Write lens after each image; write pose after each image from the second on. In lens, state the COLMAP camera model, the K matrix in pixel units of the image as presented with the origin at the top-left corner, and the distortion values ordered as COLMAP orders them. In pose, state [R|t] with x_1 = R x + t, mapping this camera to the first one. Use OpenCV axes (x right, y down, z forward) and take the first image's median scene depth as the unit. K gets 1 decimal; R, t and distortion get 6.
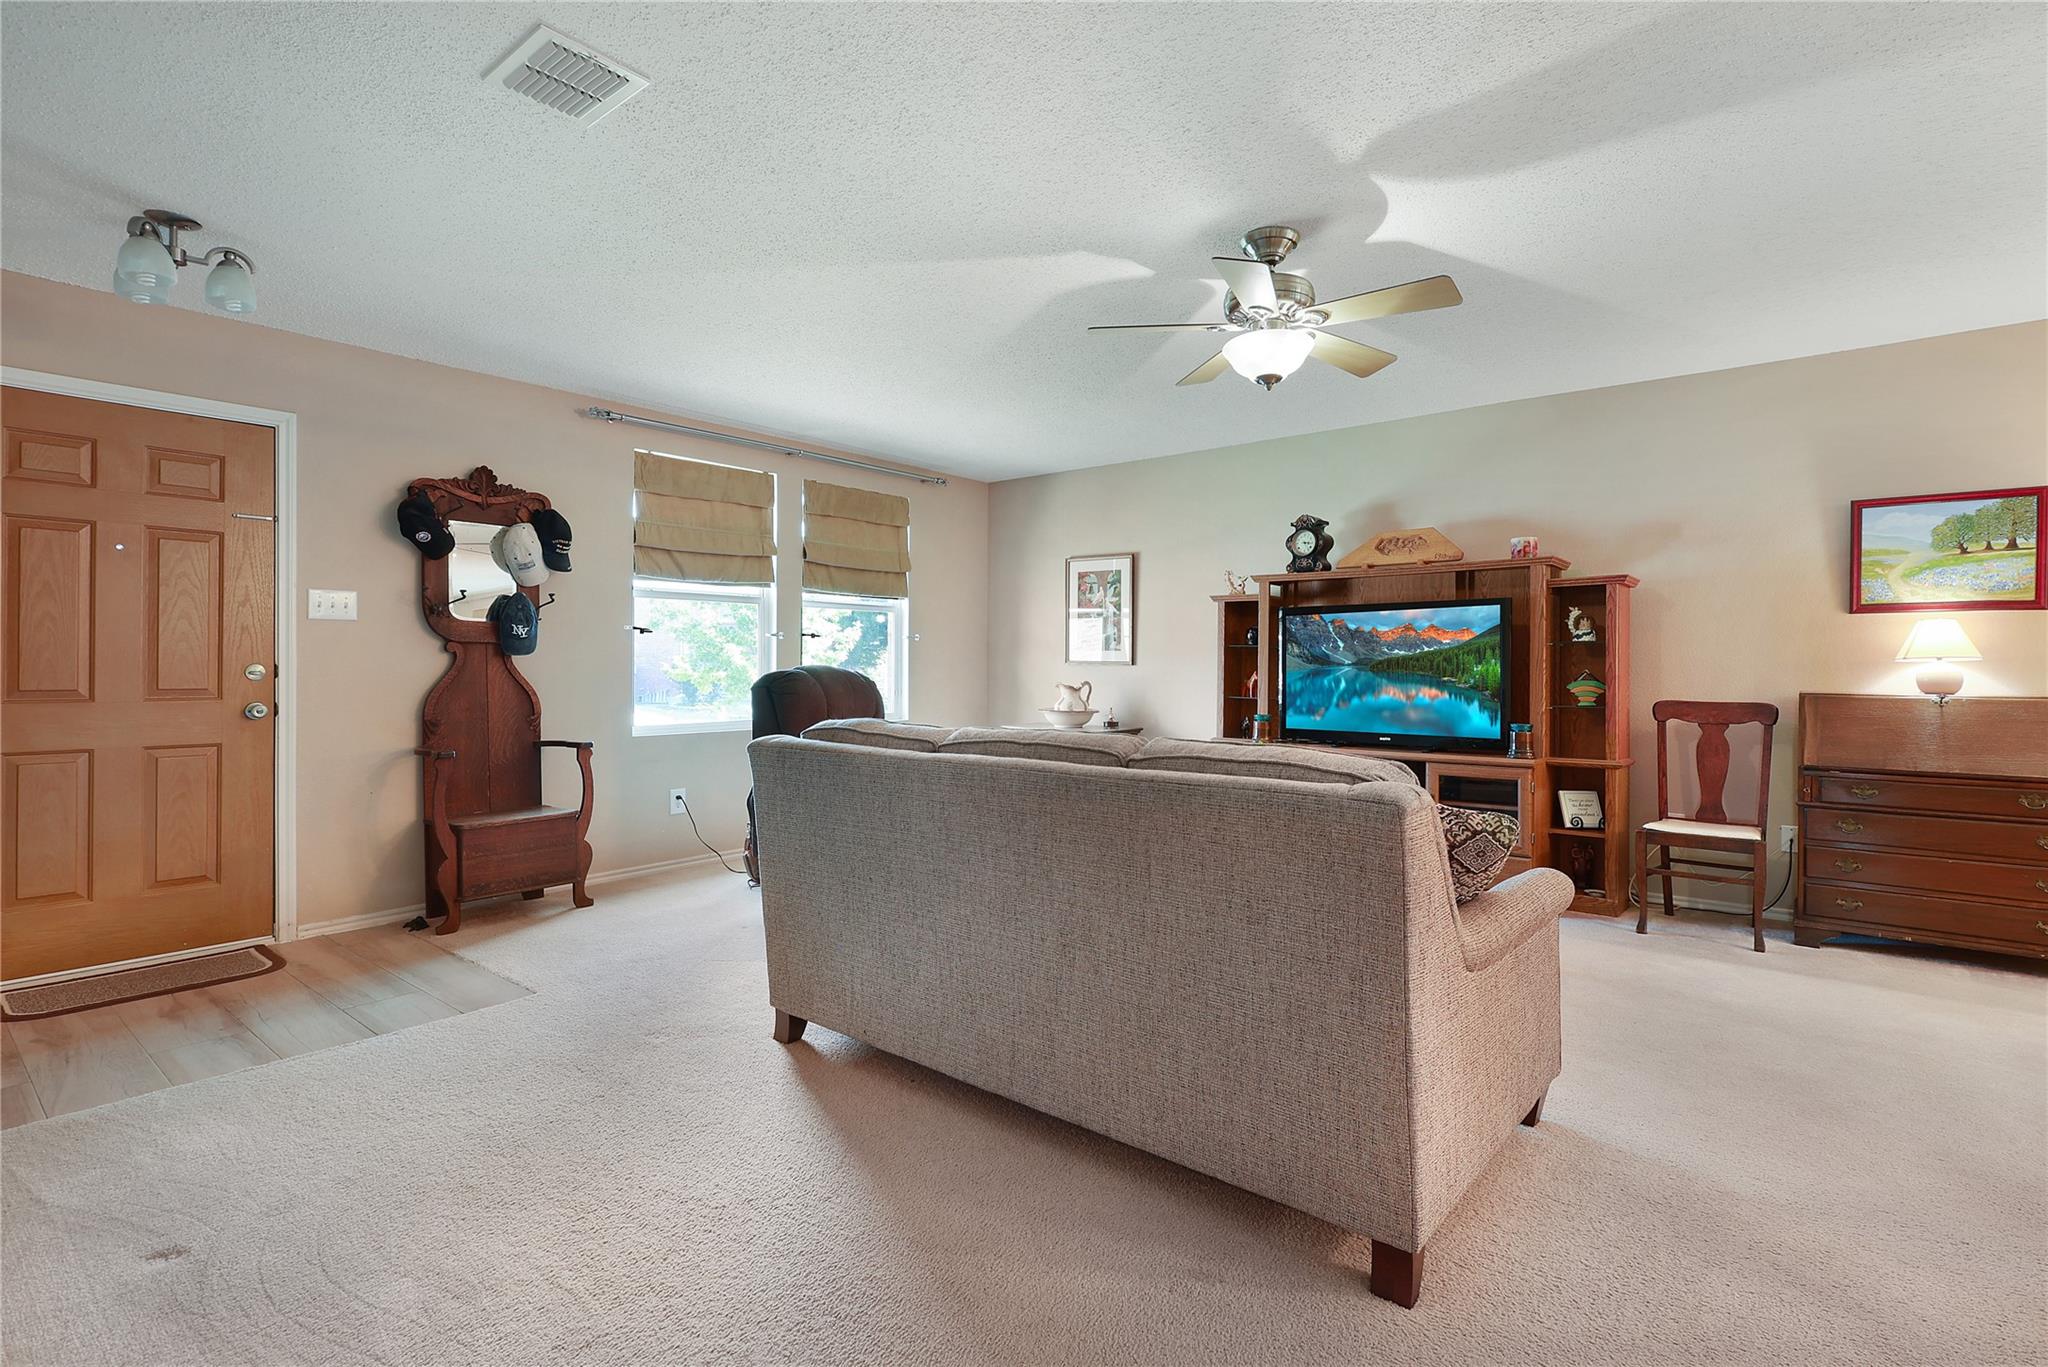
lens RADIAL K [[990.4, 0, 1037.5], [0, 990.4, 674.4], [0, 0, 1]] dist [0.000725, -0.000314]
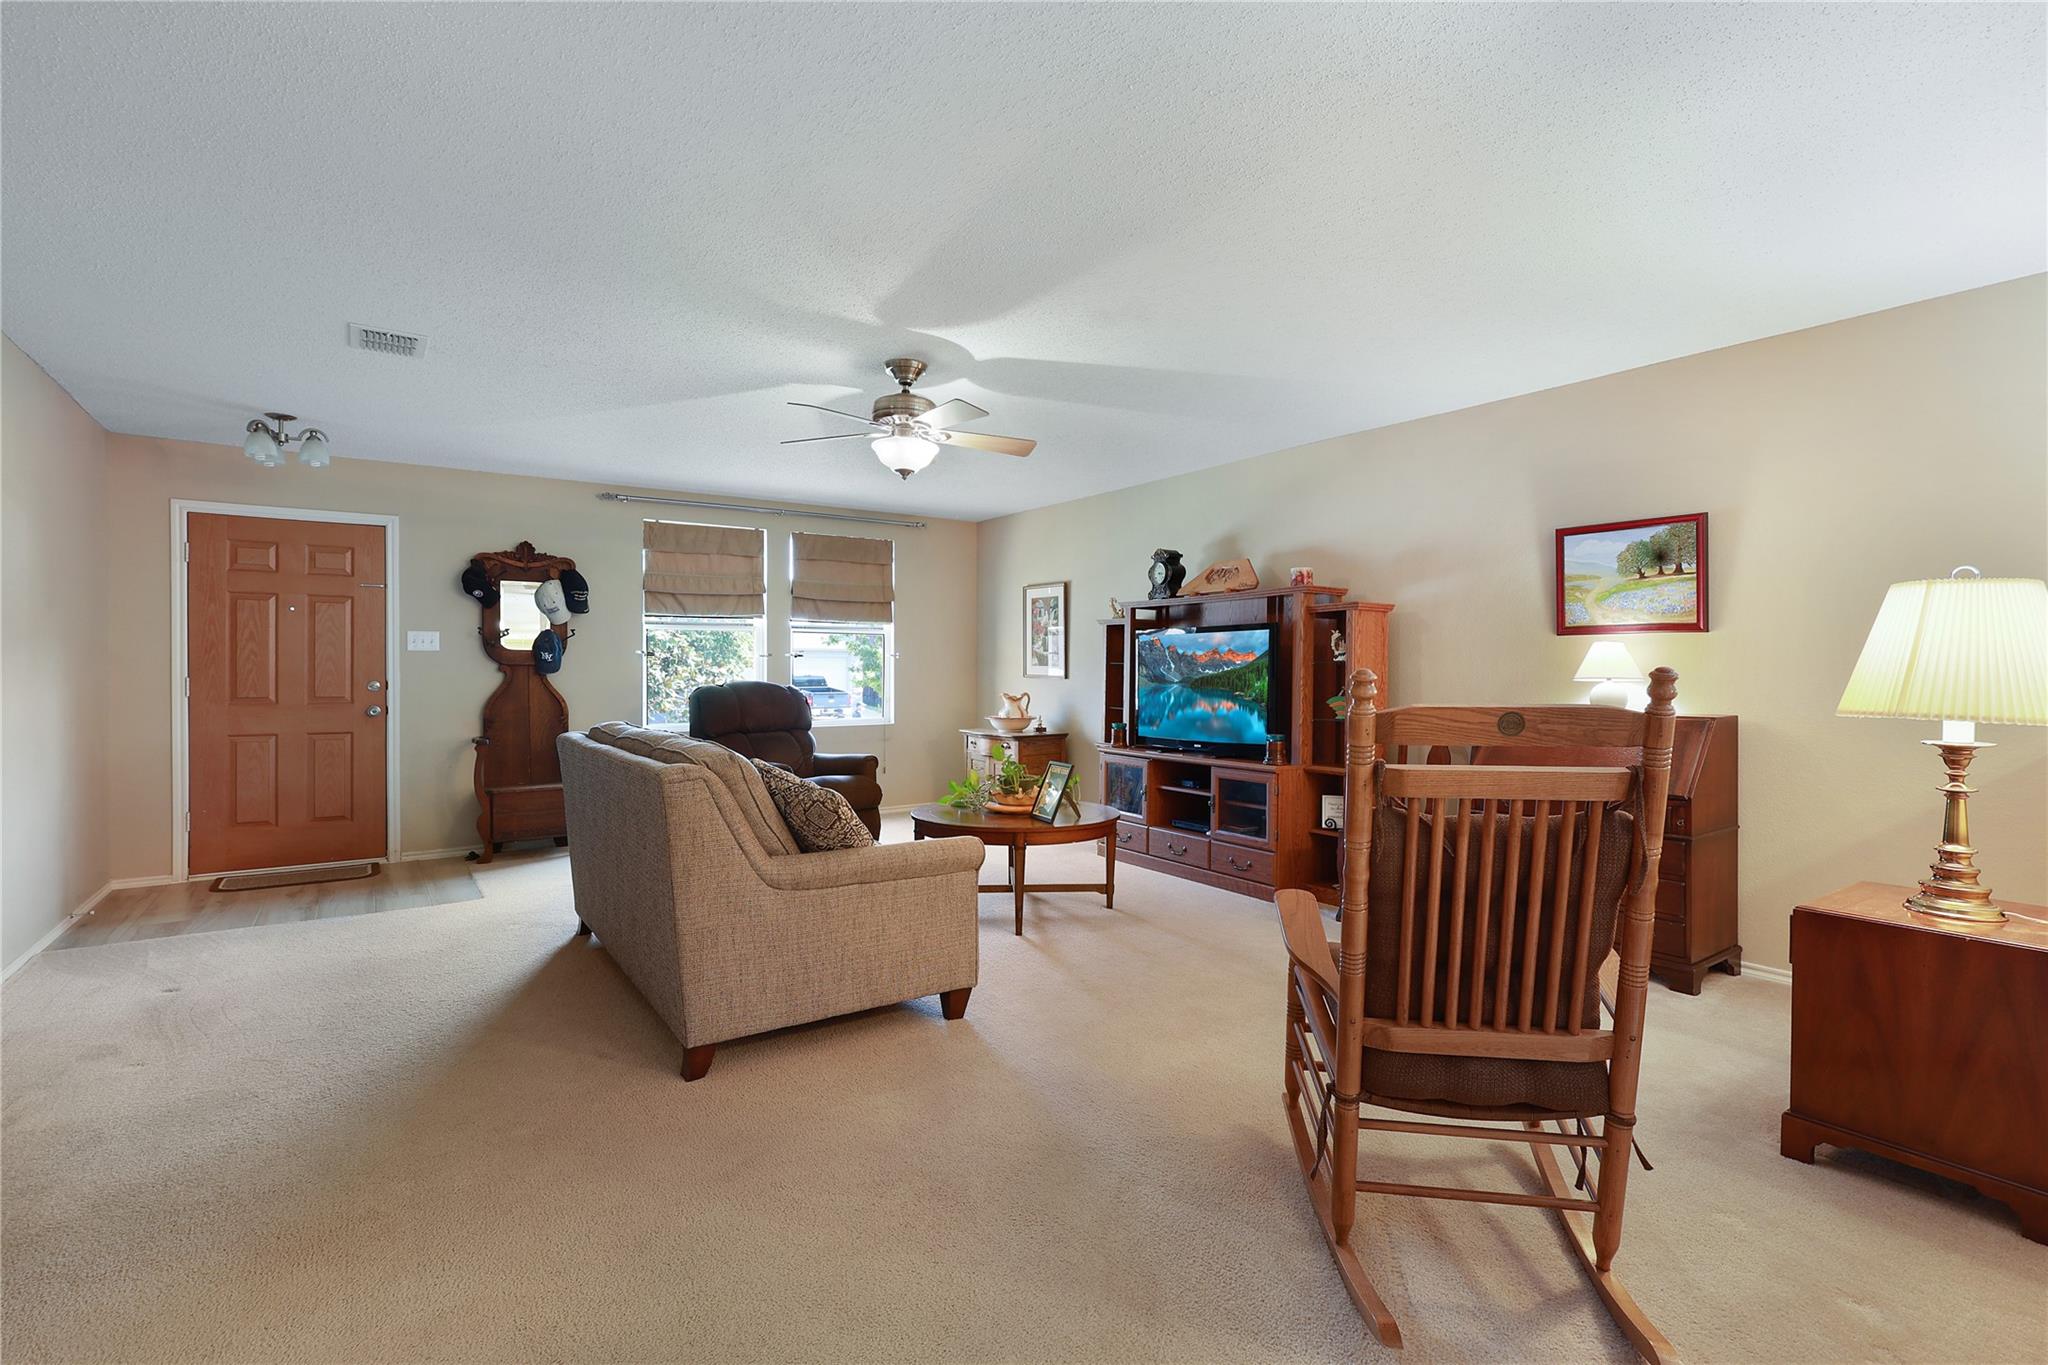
lens RADIAL K [[990.4, 0, 1033.5], [0, 990.4, 684.5], [0, 0, 1]] dist [0.000725, -0.000314]
pose [[0.959857, 0.003175, -0.280473, 0.531728], [-0.001687, 0.999983, 0.005545, -0.012661], [0.280486, -0.004849, 0.959846, -0.161657]]
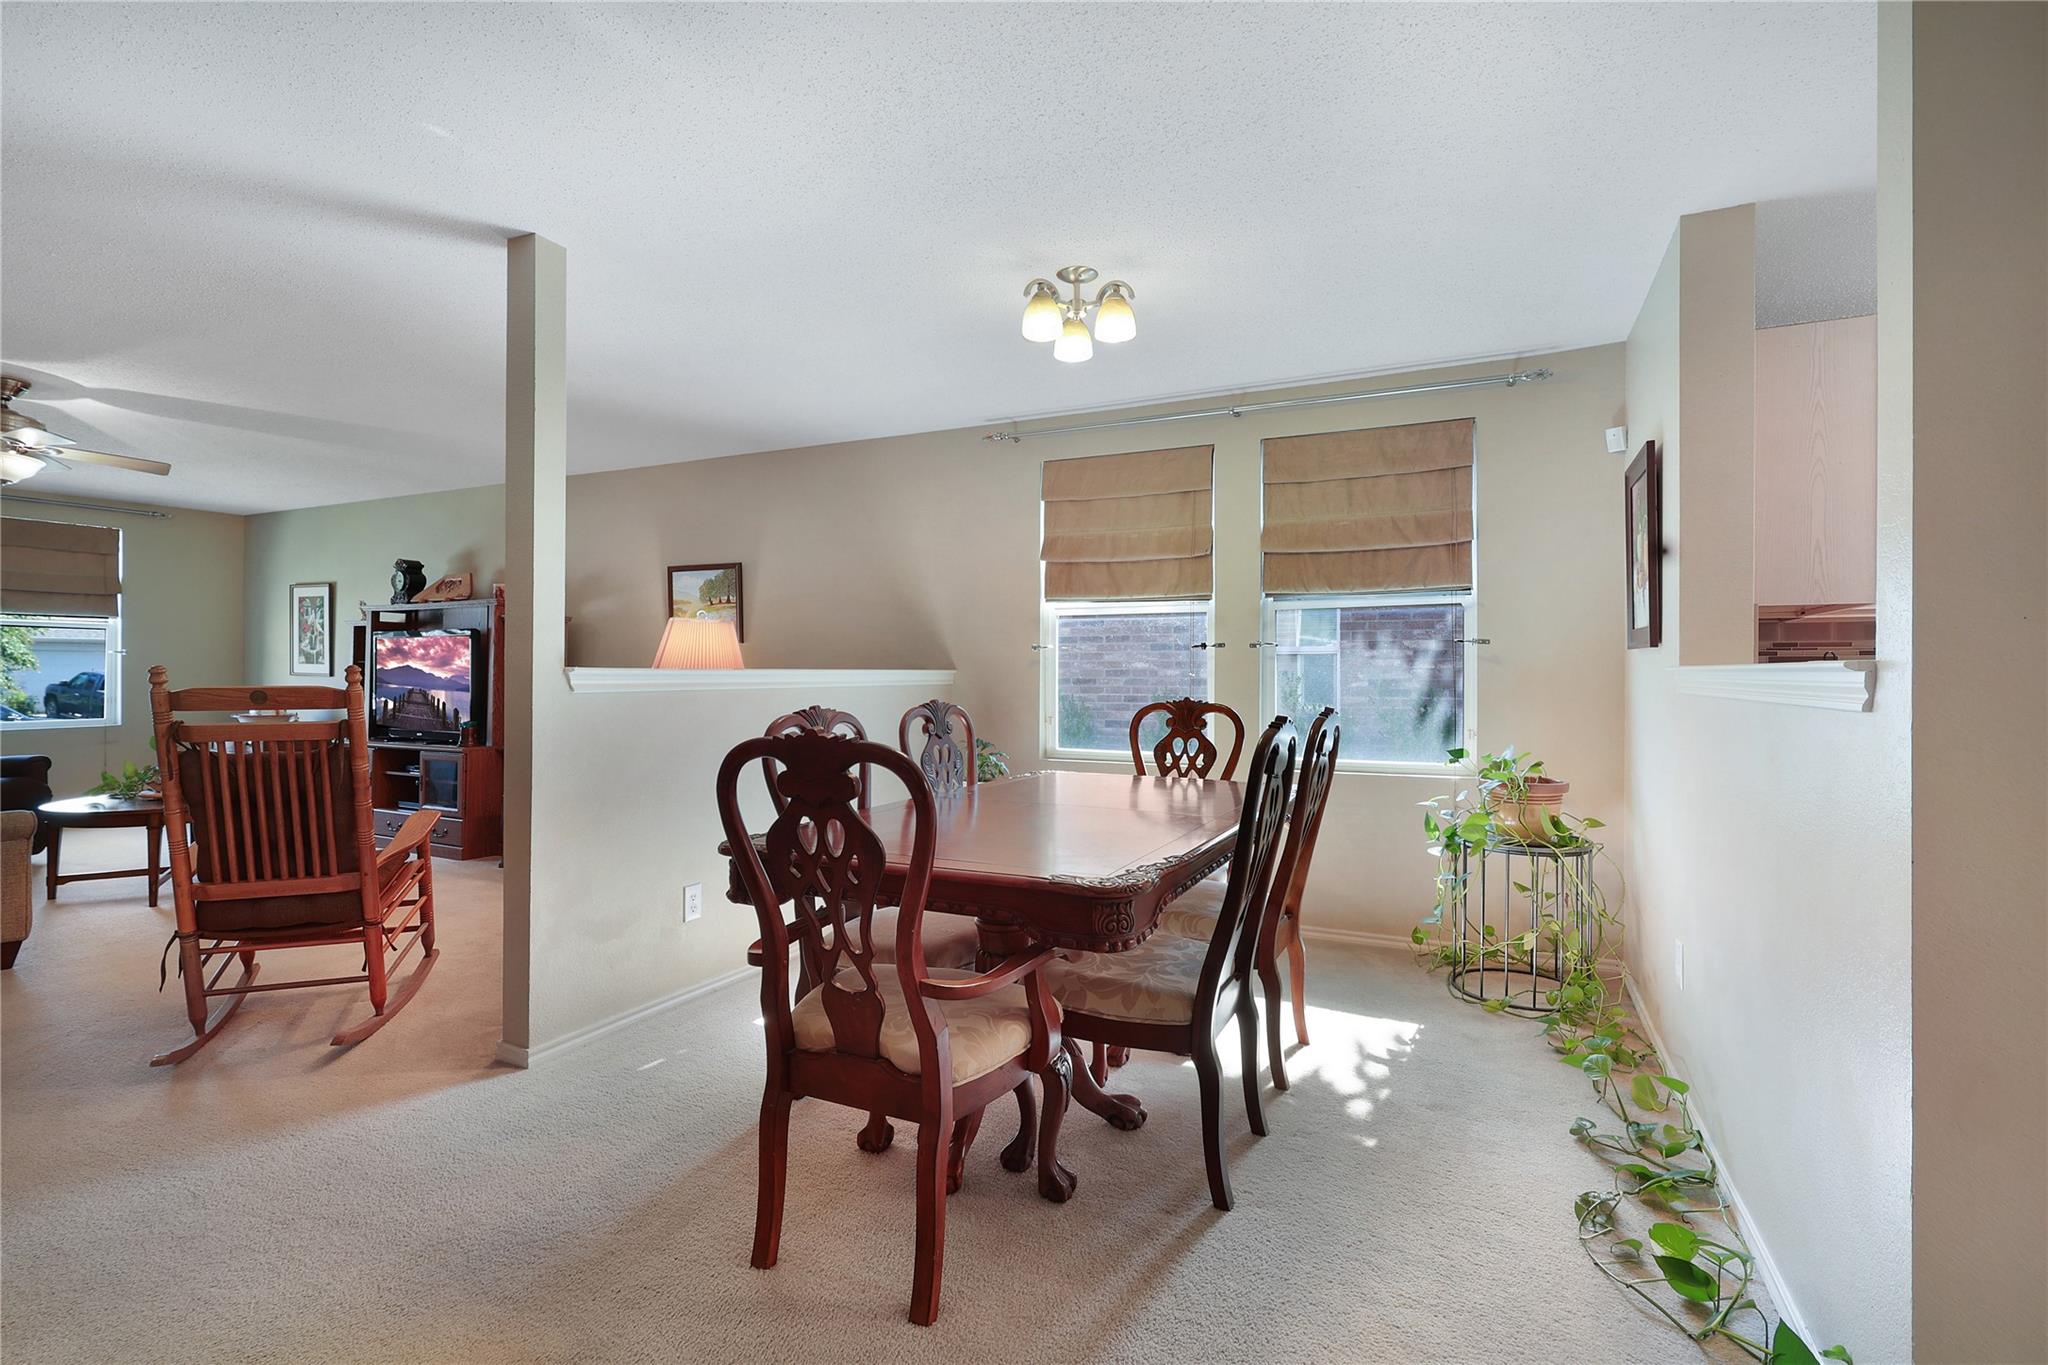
lens RADIAL K [[990.4, 0, 1089.2], [0, 990.4, 675.7], [0, 0, 1]] dist [0.000725, -0.000314]
pose [[0.973494, -0.001181, 0.228708, 0.990333], [0.001709, 0.999996, -0.002113, -0.008410], [-0.228705, 0.002448, 0.973493, -0.517926]]
